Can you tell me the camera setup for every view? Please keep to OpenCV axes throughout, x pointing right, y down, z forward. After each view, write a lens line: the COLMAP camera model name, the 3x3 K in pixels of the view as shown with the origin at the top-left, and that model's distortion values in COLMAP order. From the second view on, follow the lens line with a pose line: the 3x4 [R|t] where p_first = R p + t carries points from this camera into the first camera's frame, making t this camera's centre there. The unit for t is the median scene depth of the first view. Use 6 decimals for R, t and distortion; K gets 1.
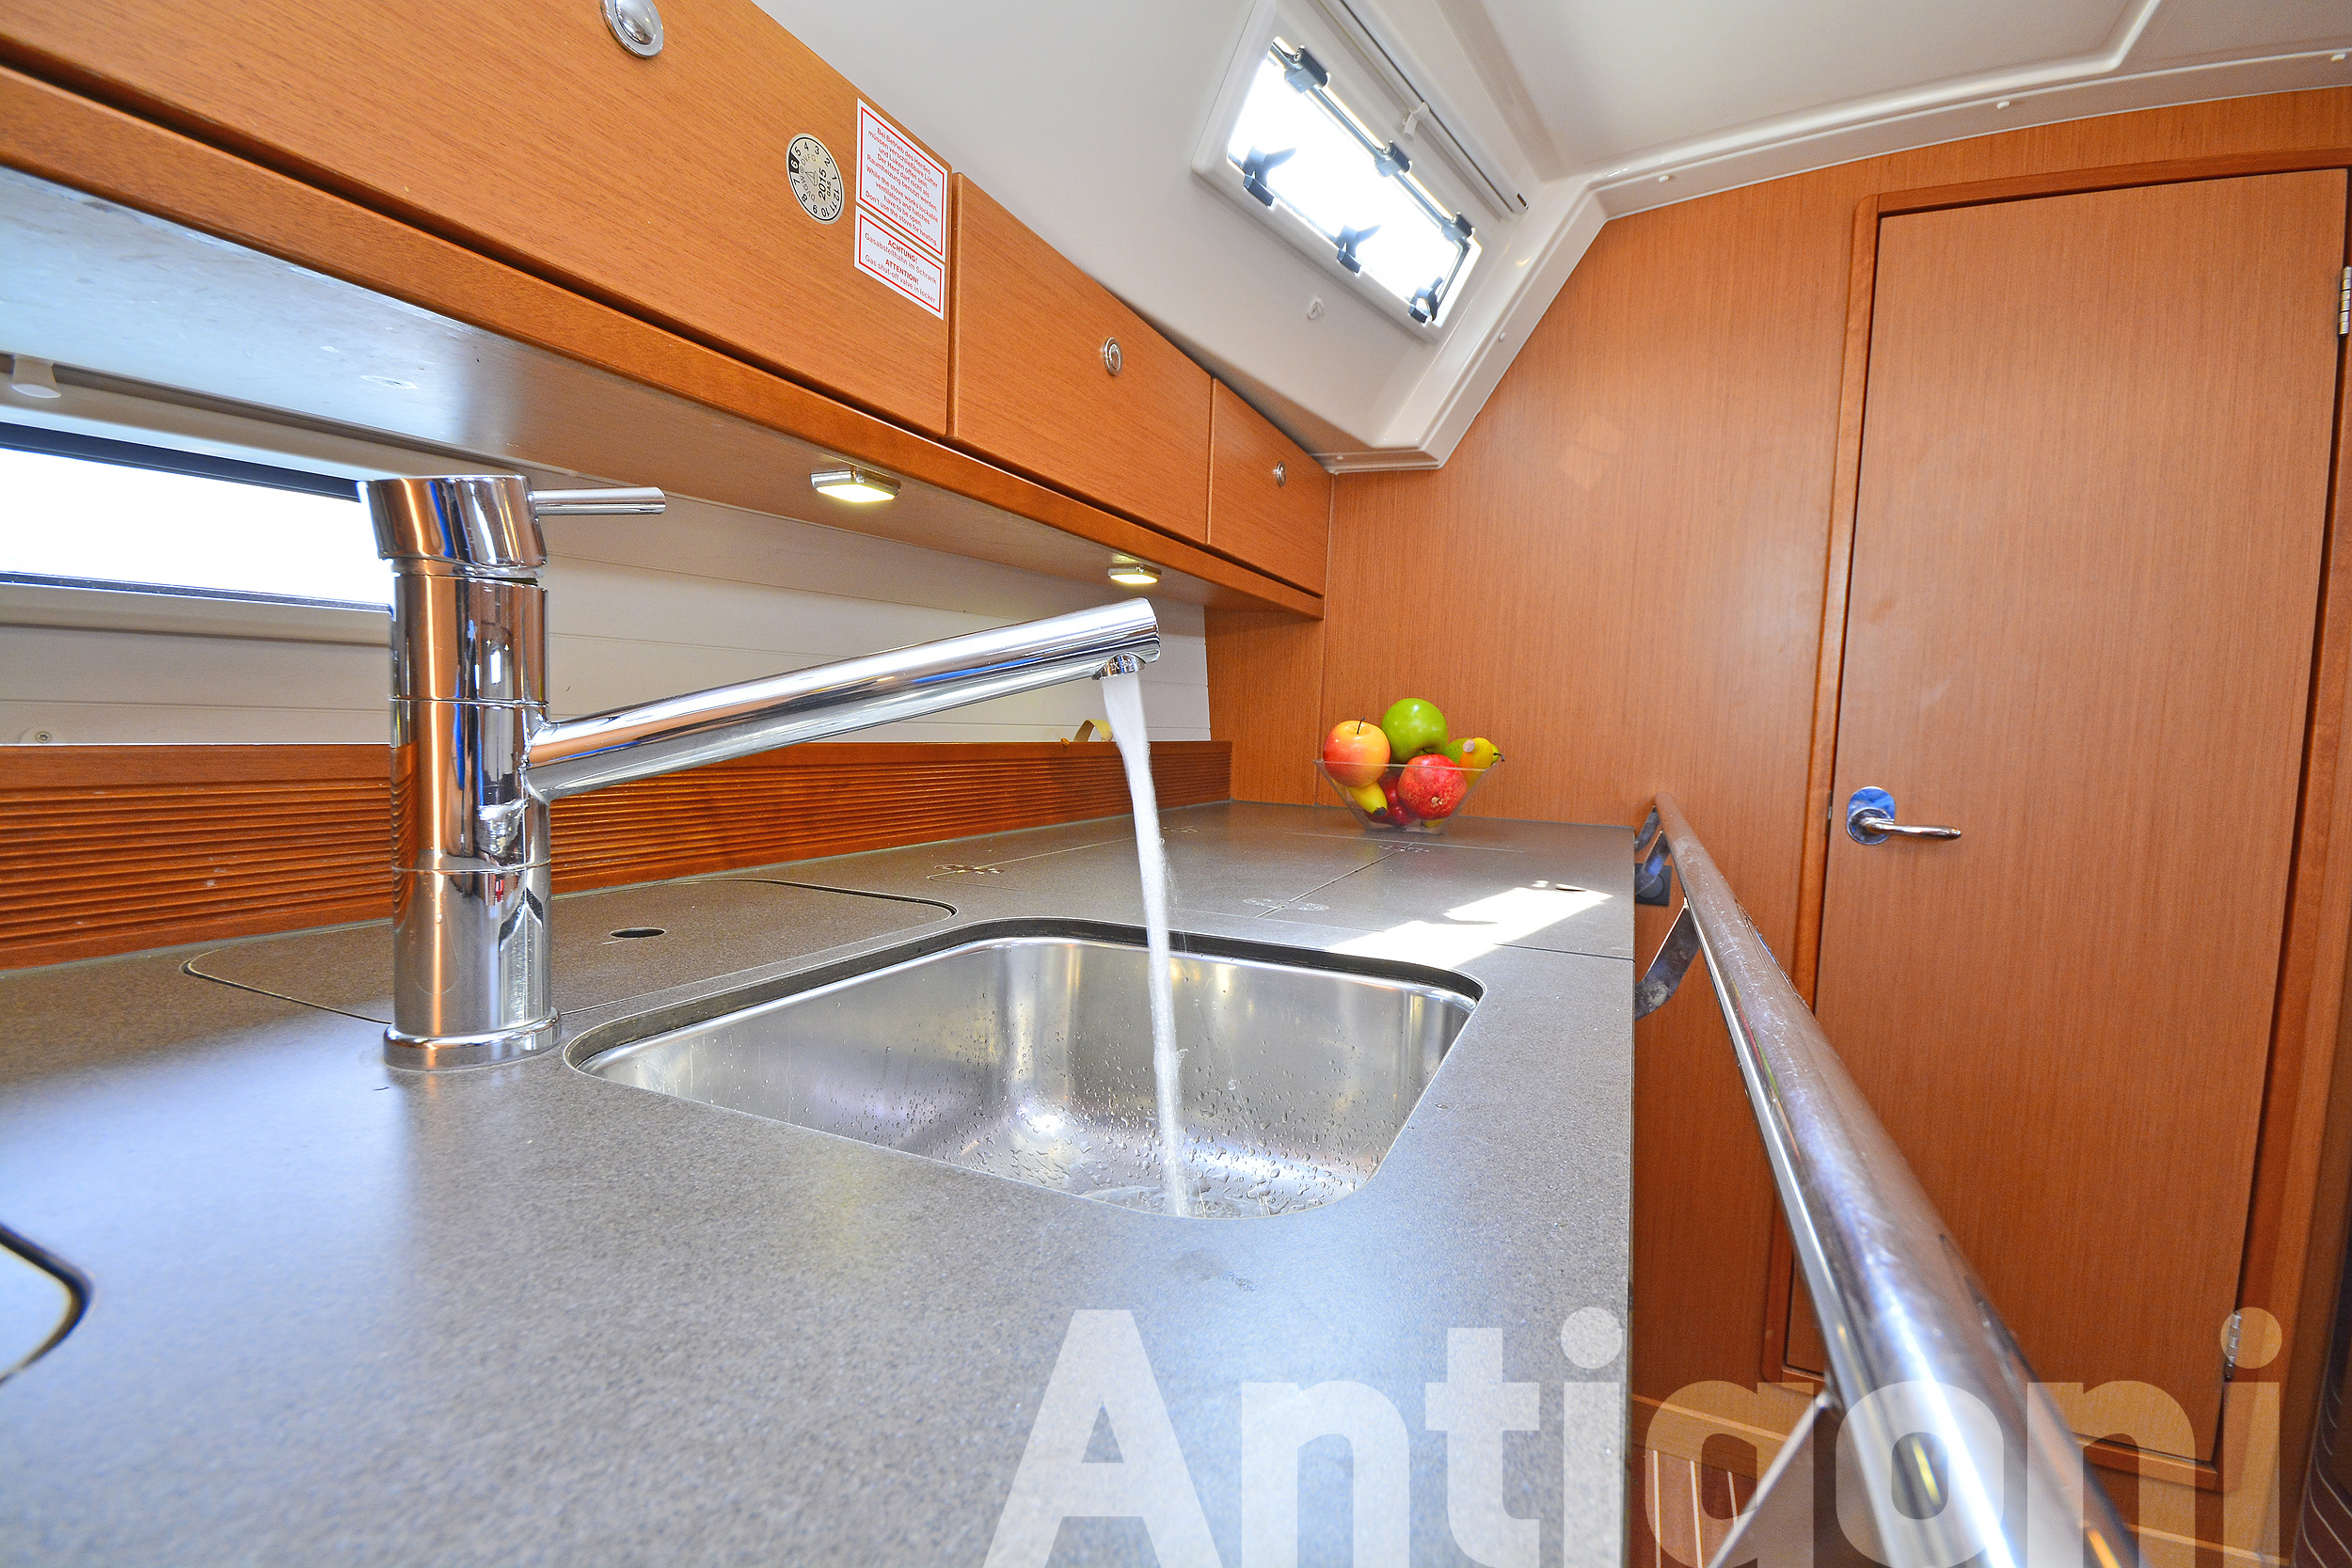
lens RADIAL K [[1079.0, 0, 1187.6], [0, 1079.0, 799.0], [0, 0, 1]] dist [-0.002600, -0.001237]
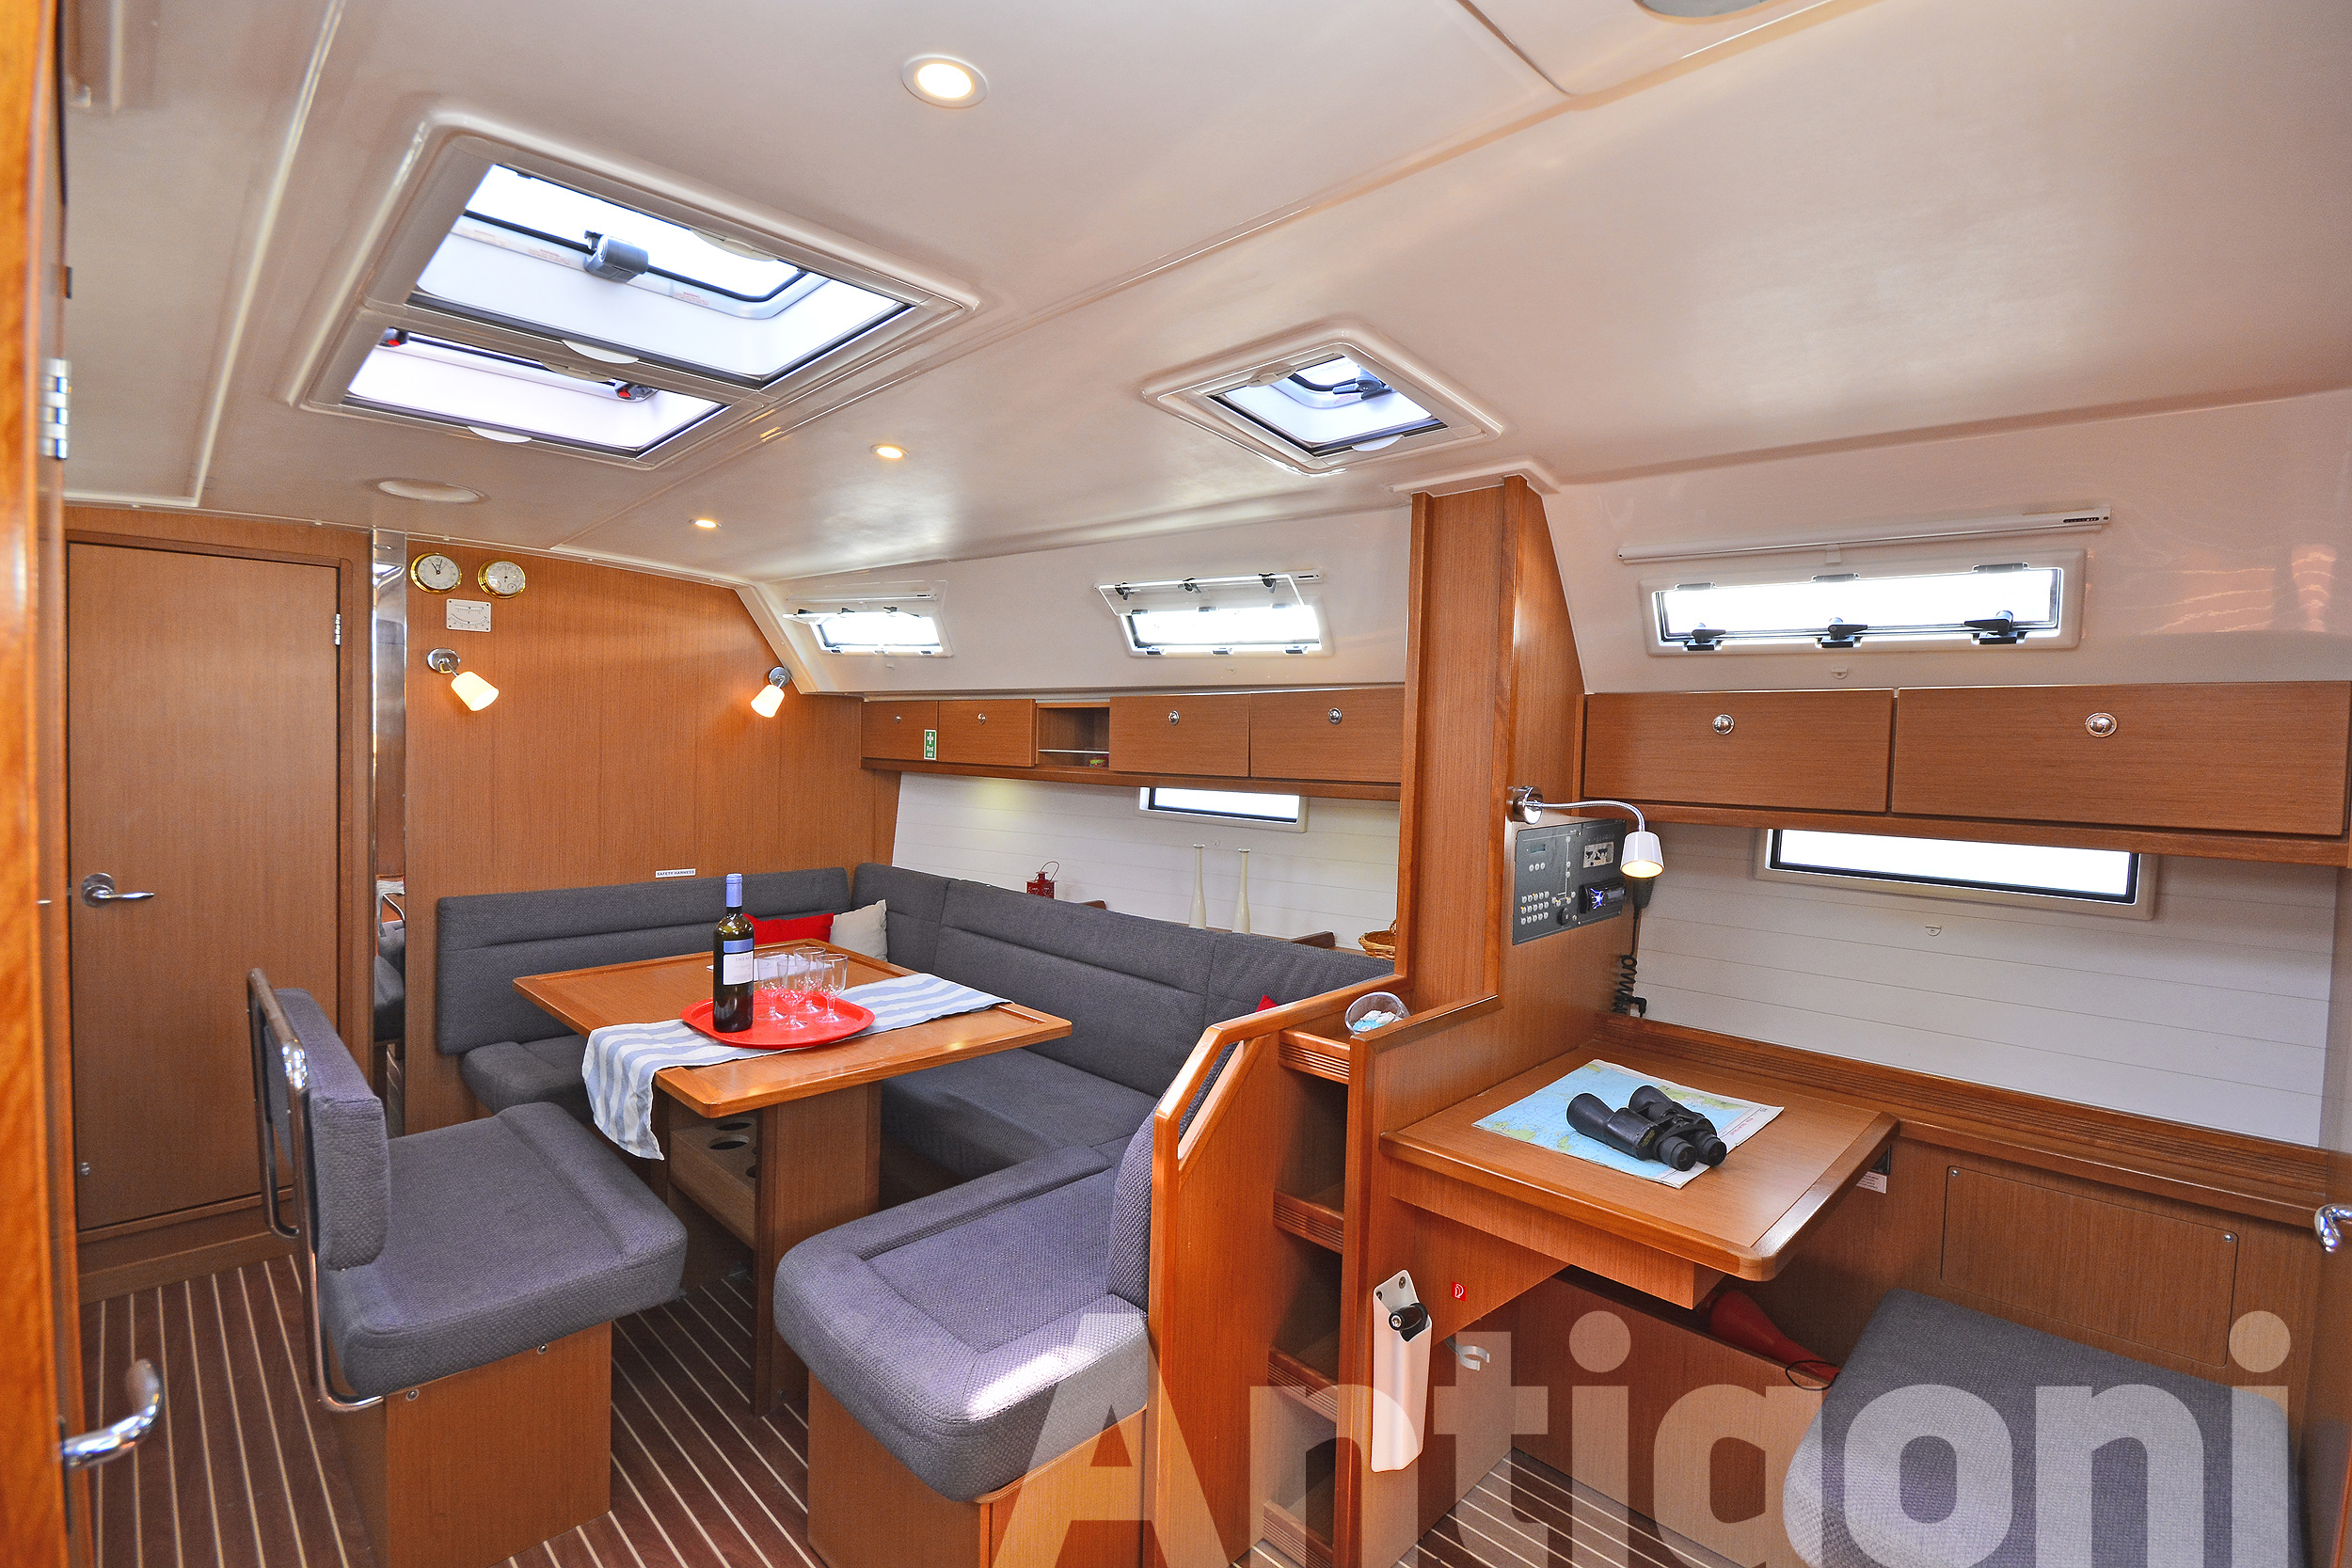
lens RADIAL K [[1052.1, 0, 1208.4], [0, 1052.1, 760.8], [0, 0, 1]] dist [-0.007558, -0.000193]
pose [[0.361665, -0.063311, 0.930156, -0.272618], [0.055008, 0.997403, 0.046500, -0.180129], [-0.930684, 0.034348, 0.364208, -1.335306]]
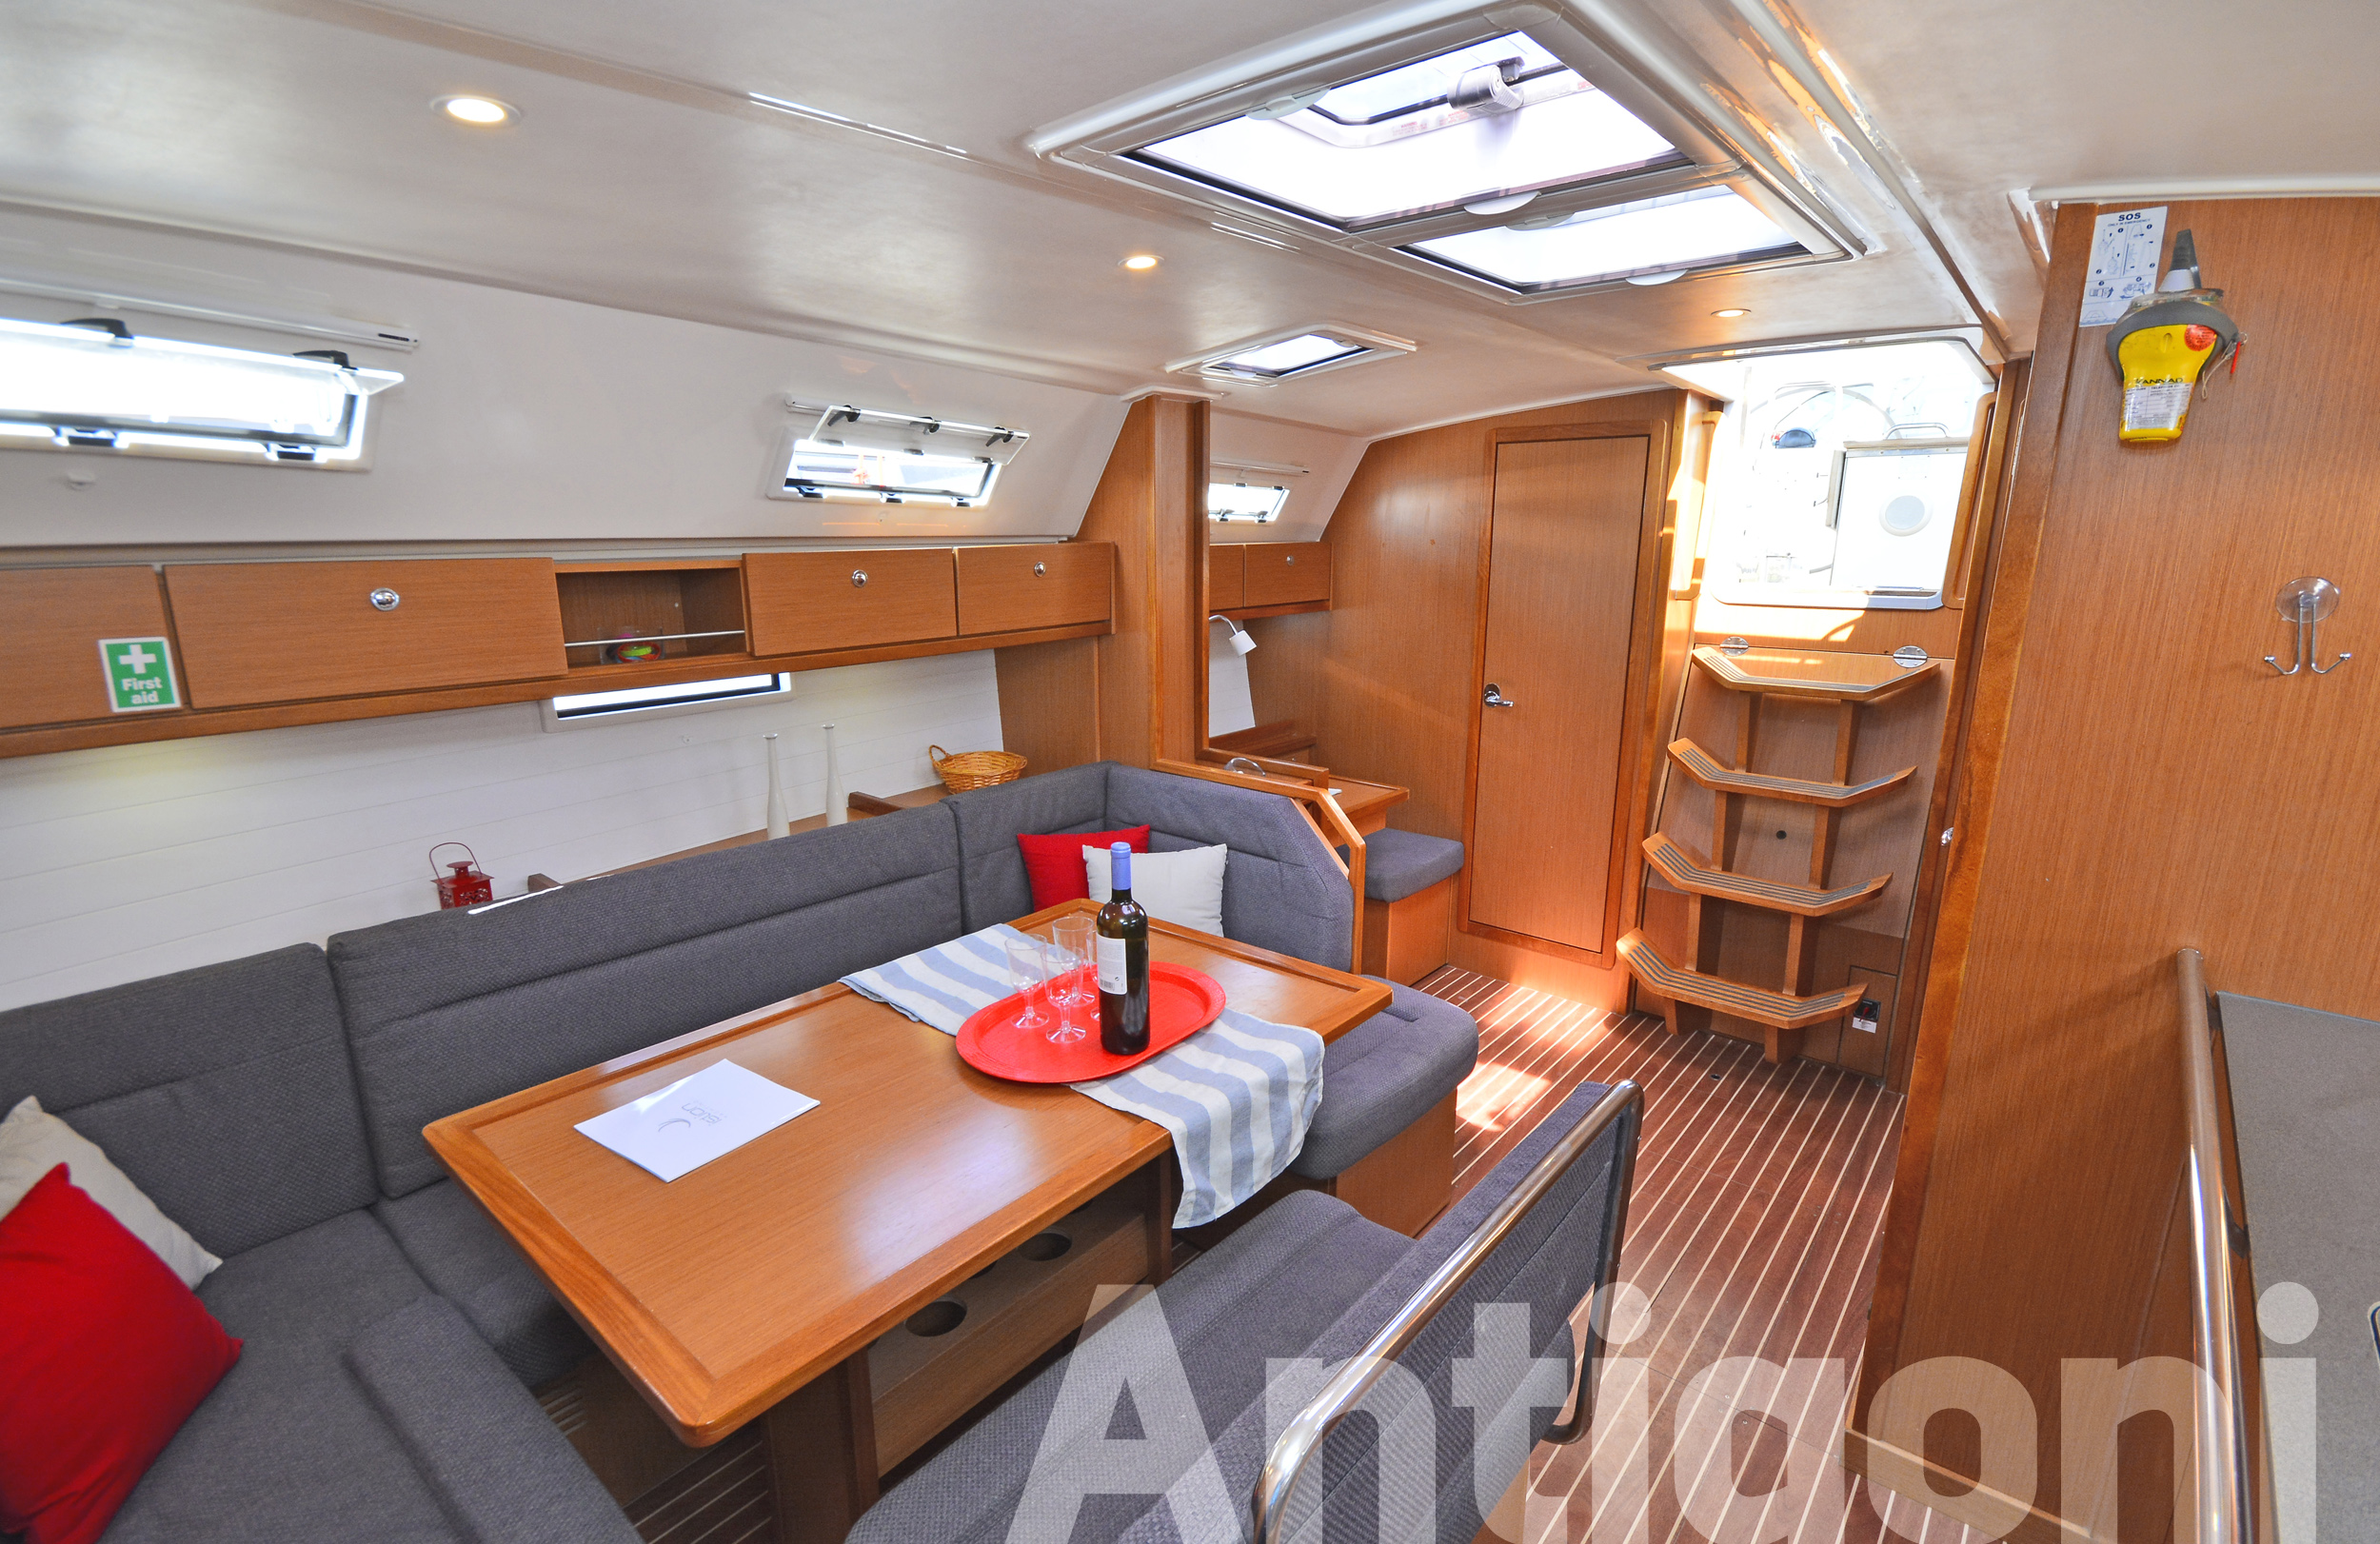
lens RADIAL K [[1060.4, 0, 1188.3], [0, 1060.4, 777.8], [0, 0, 1]] dist [0.000139, 0.000148]
pose [[-0.948912, -0.109074, 0.296090, 0.540238], [-0.018868, 0.956290, 0.291810, -0.368522], [-0.314977, 0.271316, -0.909493, 0.895856]]
